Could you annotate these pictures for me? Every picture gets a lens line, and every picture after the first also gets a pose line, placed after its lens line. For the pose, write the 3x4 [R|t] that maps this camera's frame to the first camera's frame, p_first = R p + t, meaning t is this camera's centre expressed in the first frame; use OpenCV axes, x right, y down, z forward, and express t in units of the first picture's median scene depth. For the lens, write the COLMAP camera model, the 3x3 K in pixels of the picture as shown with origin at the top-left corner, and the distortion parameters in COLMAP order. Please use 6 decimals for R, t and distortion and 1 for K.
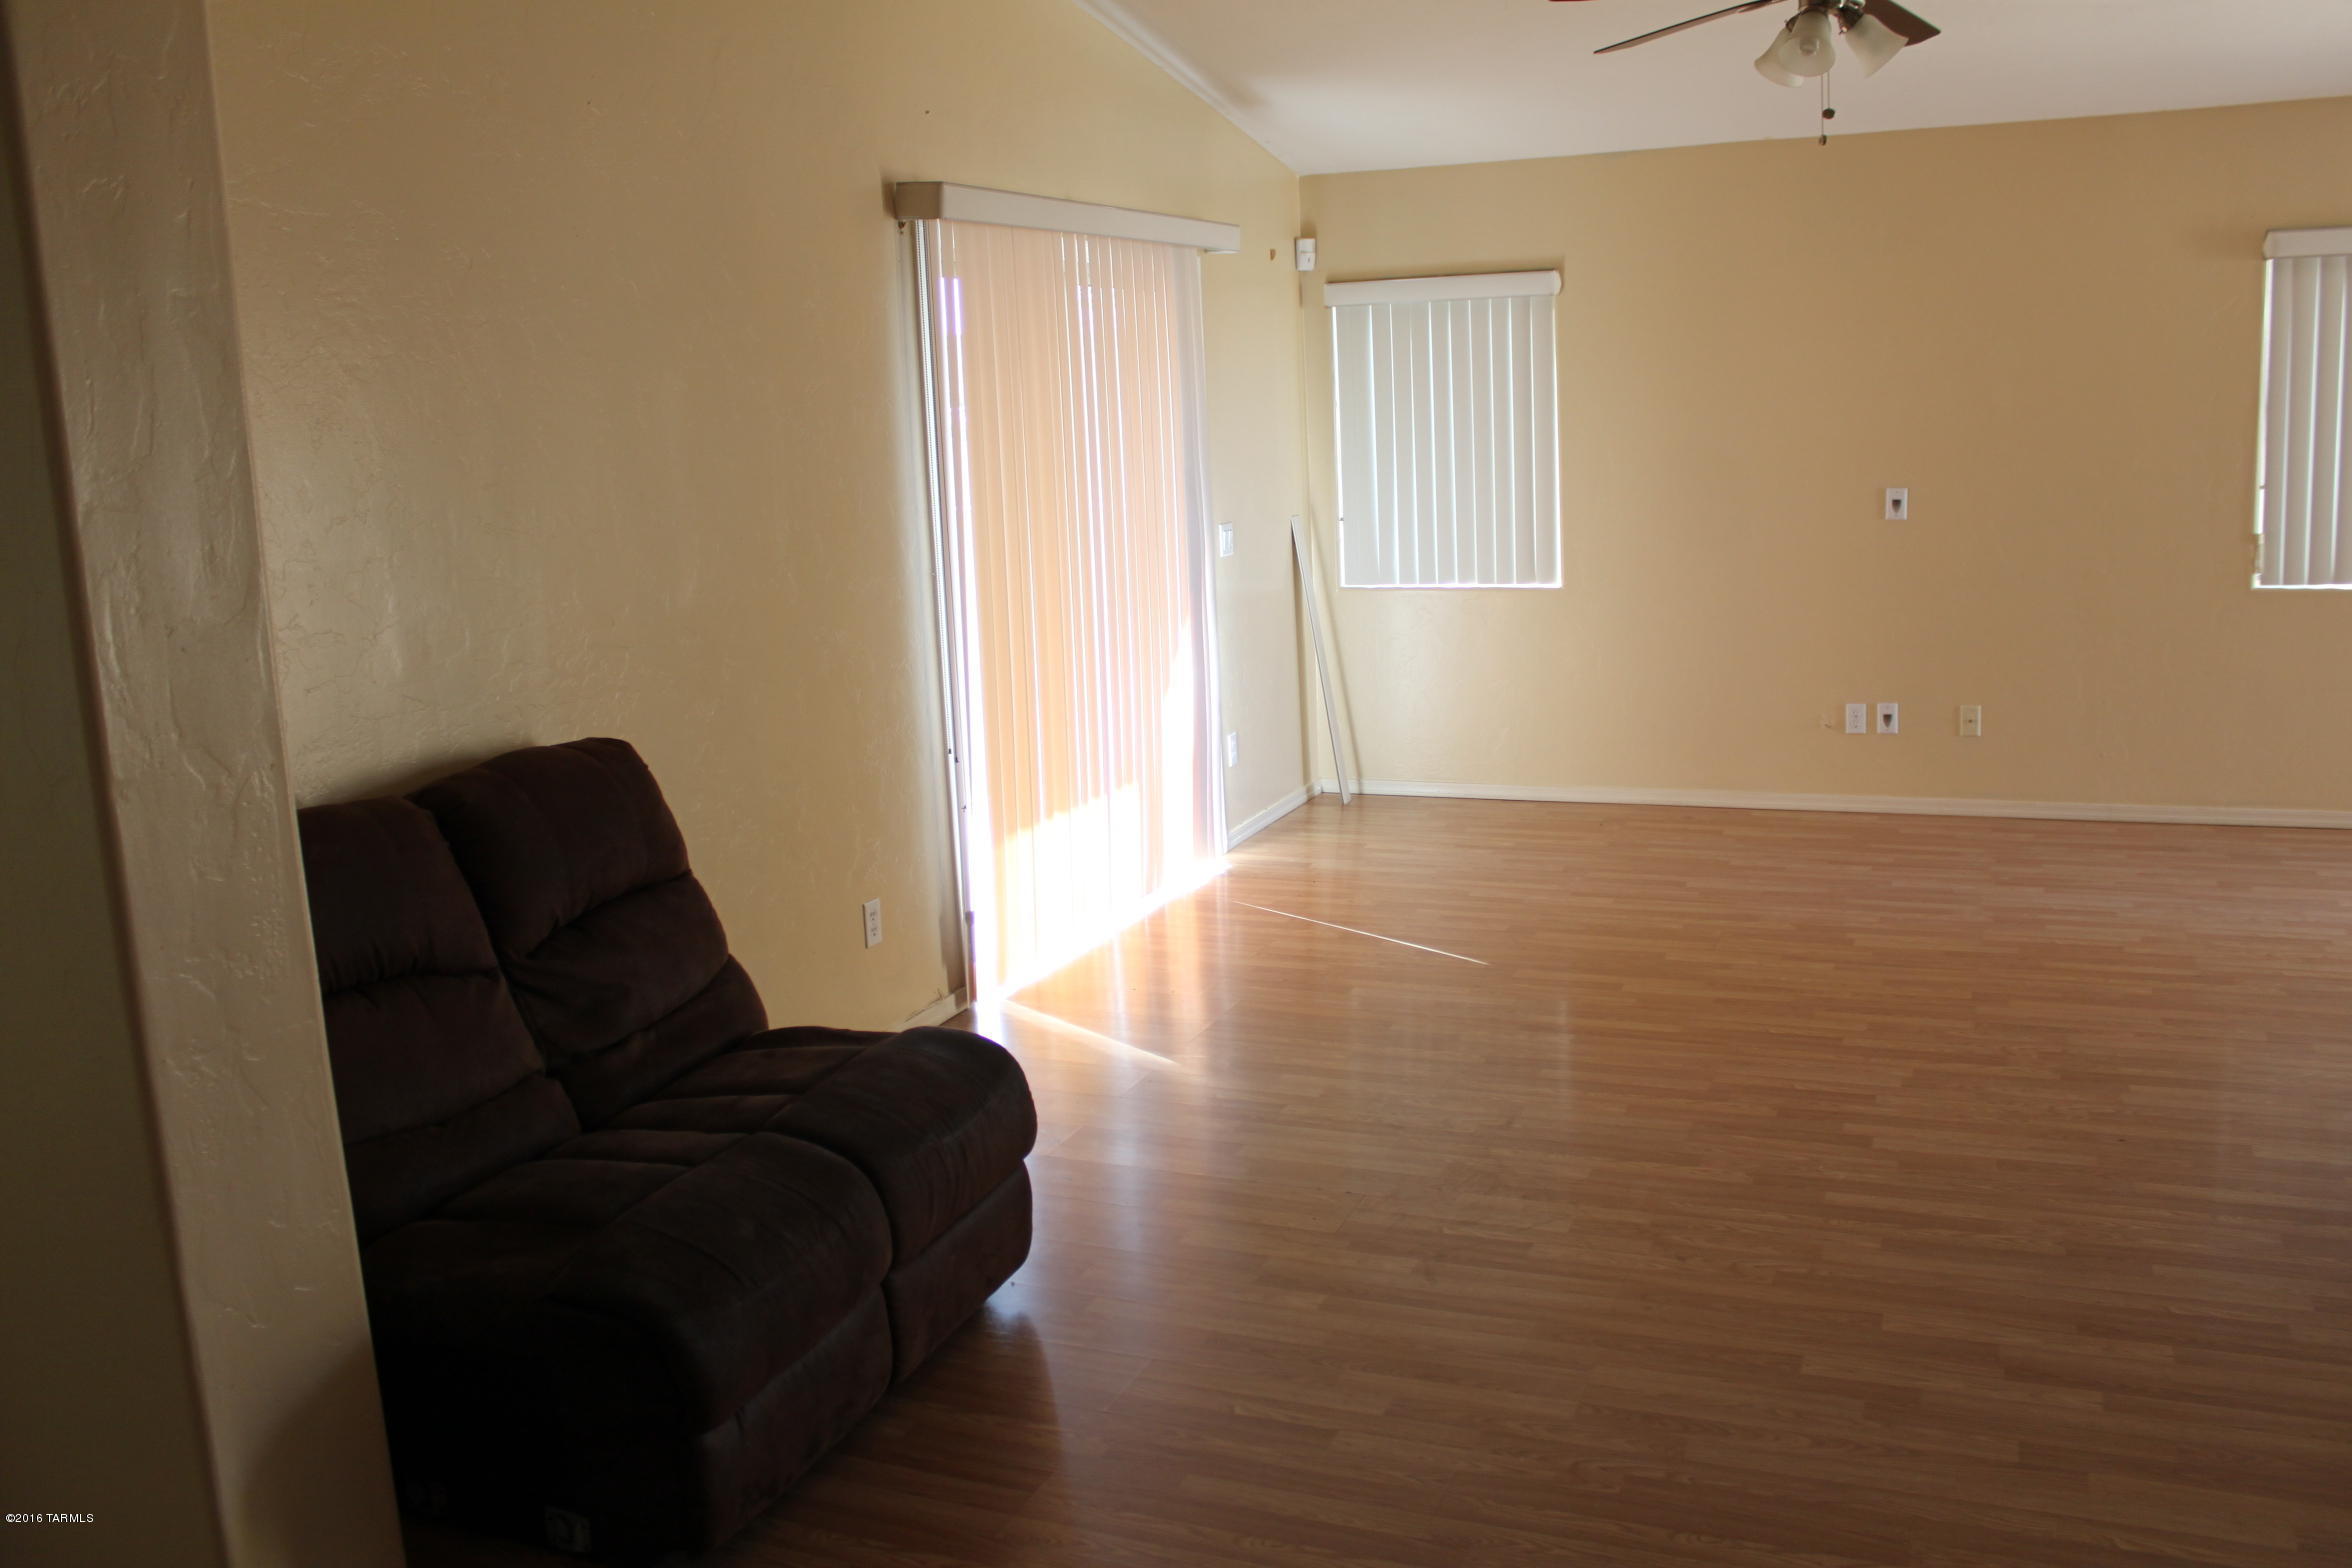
lens RADIAL K [[2023.3, 0, 1187.0], [0, 2023.3, 789.3], [0, 0, 1]] dist [-0.157173, 0.125569]
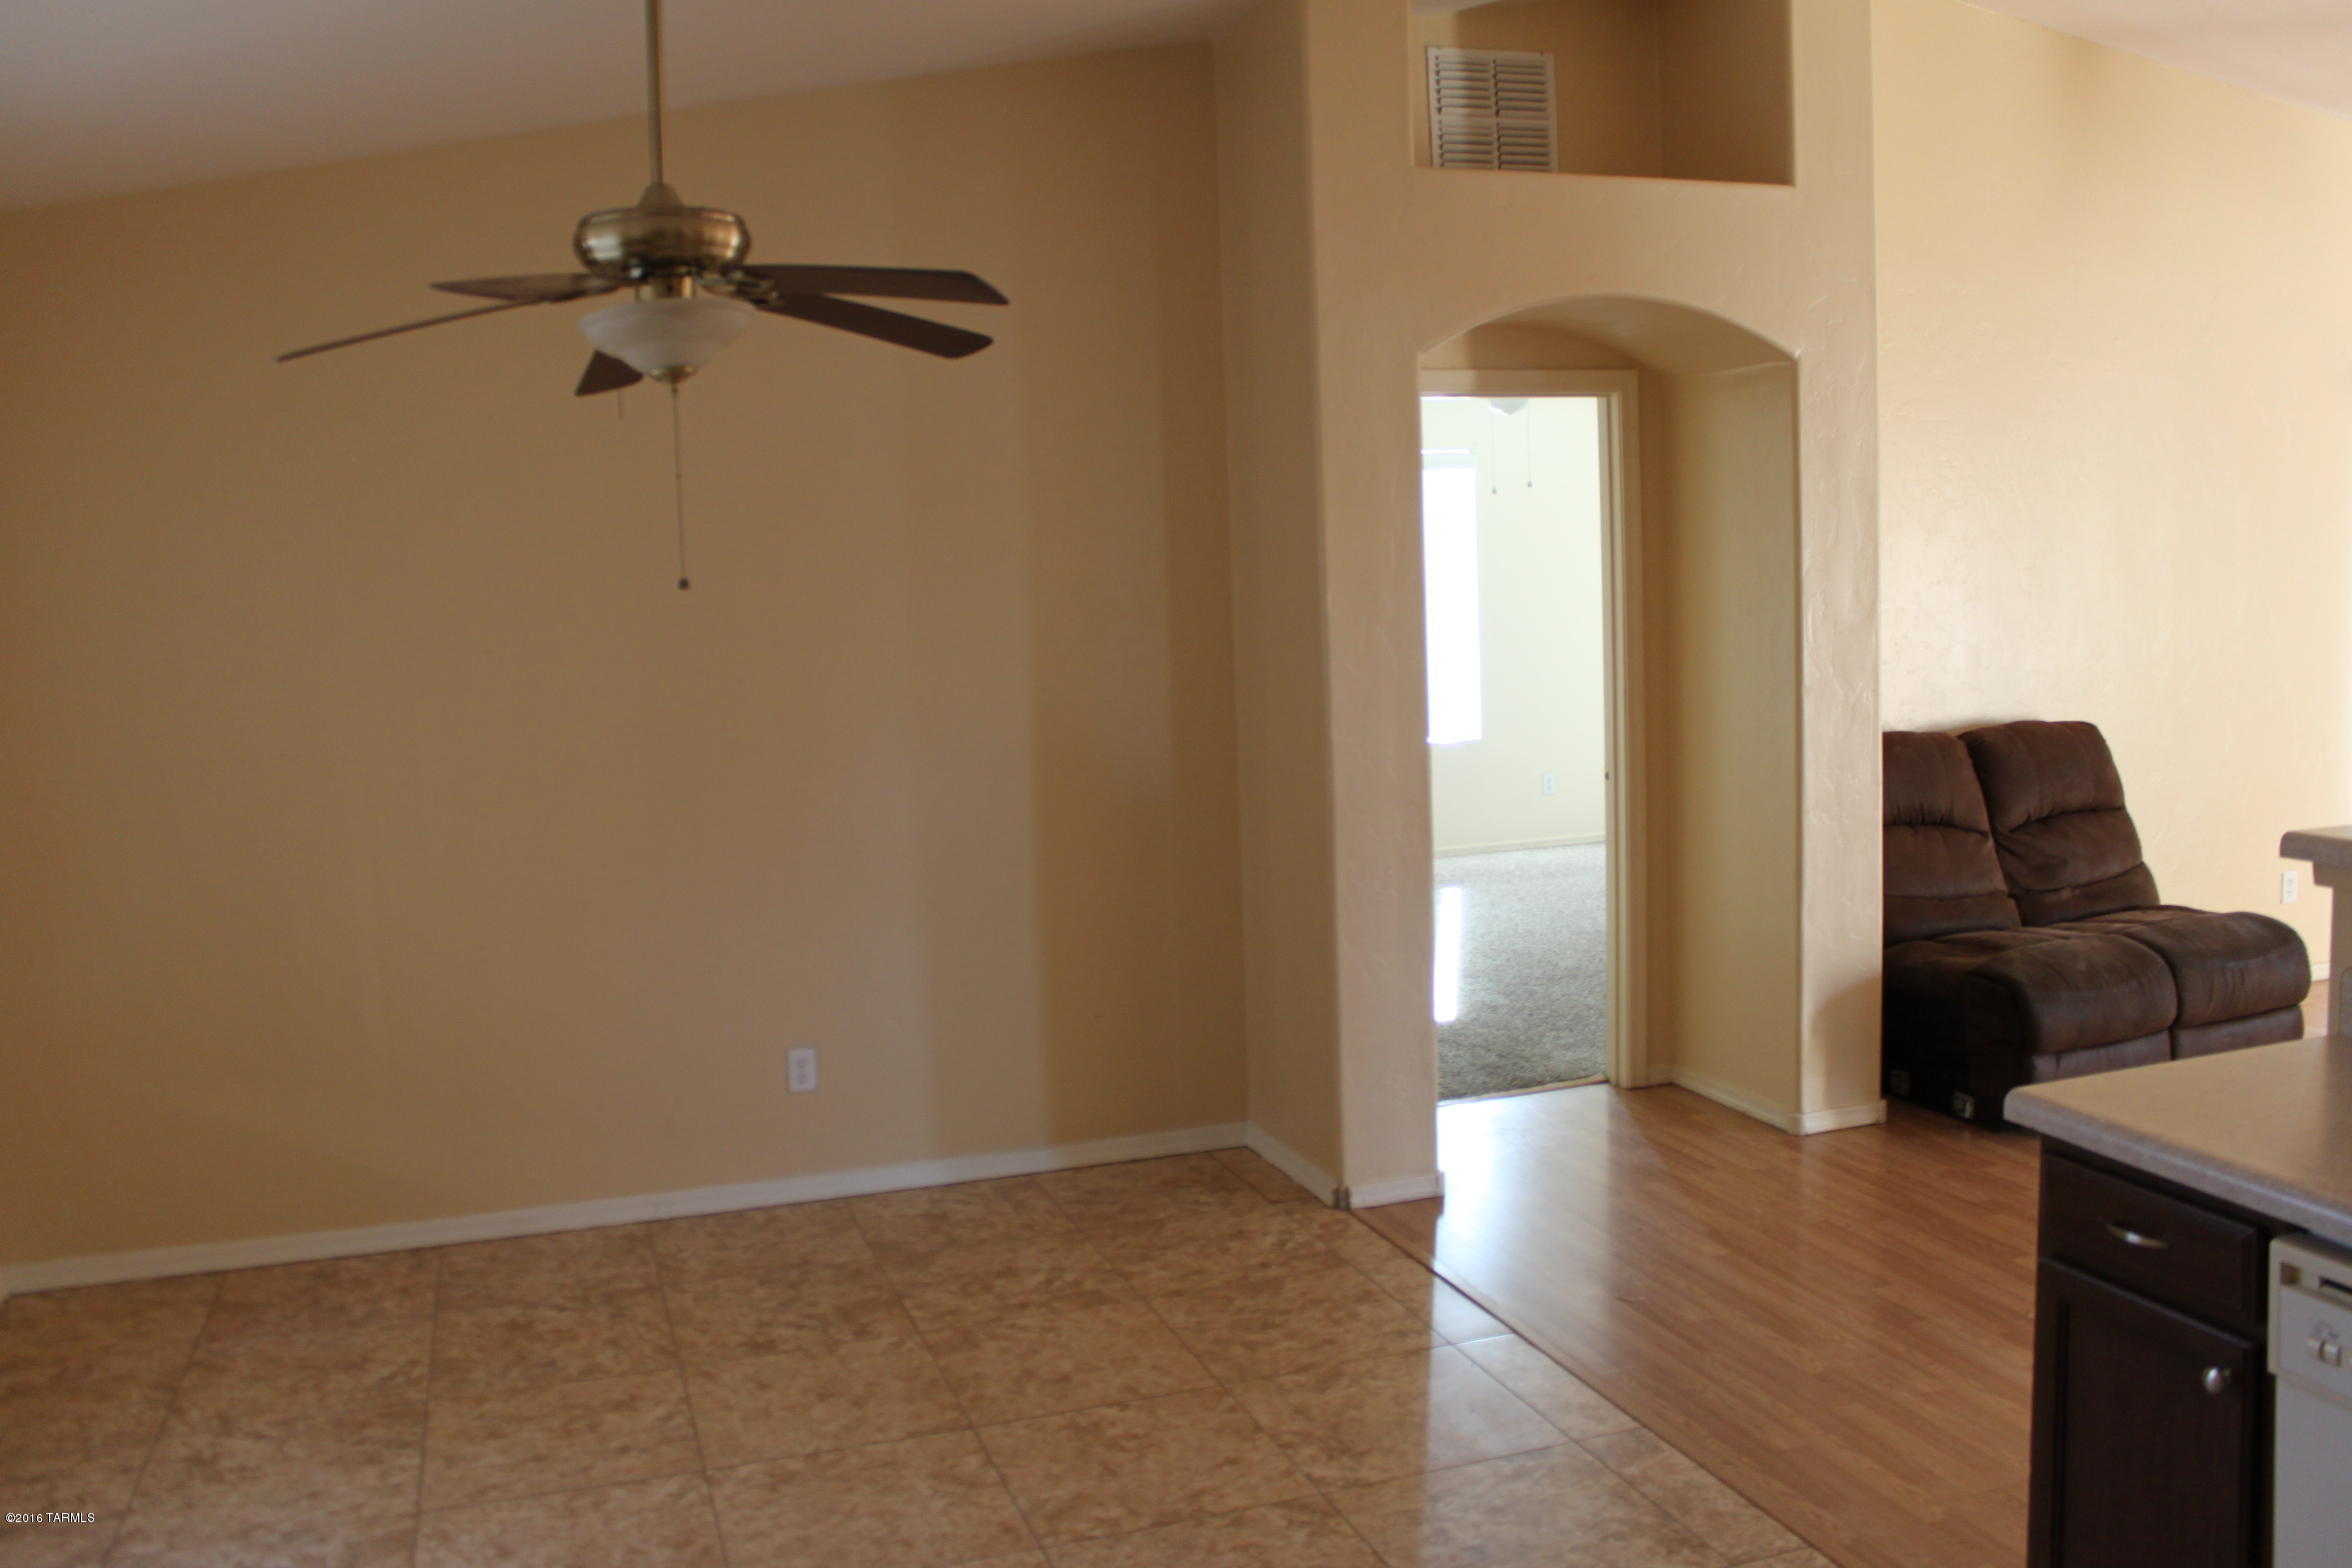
lens RADIAL K [[2023.3, 0, 1187.0], [0, 2023.3, 789.3], [0, 0, 1]] dist [-0.157173, 0.125569]
pose [[0.685280, 0.102694, -0.721003, 0.446495], [-0.128879, 0.991484, 0.018725, 0.111526], [0.716785, 0.080090, 0.692679, -0.773405]]
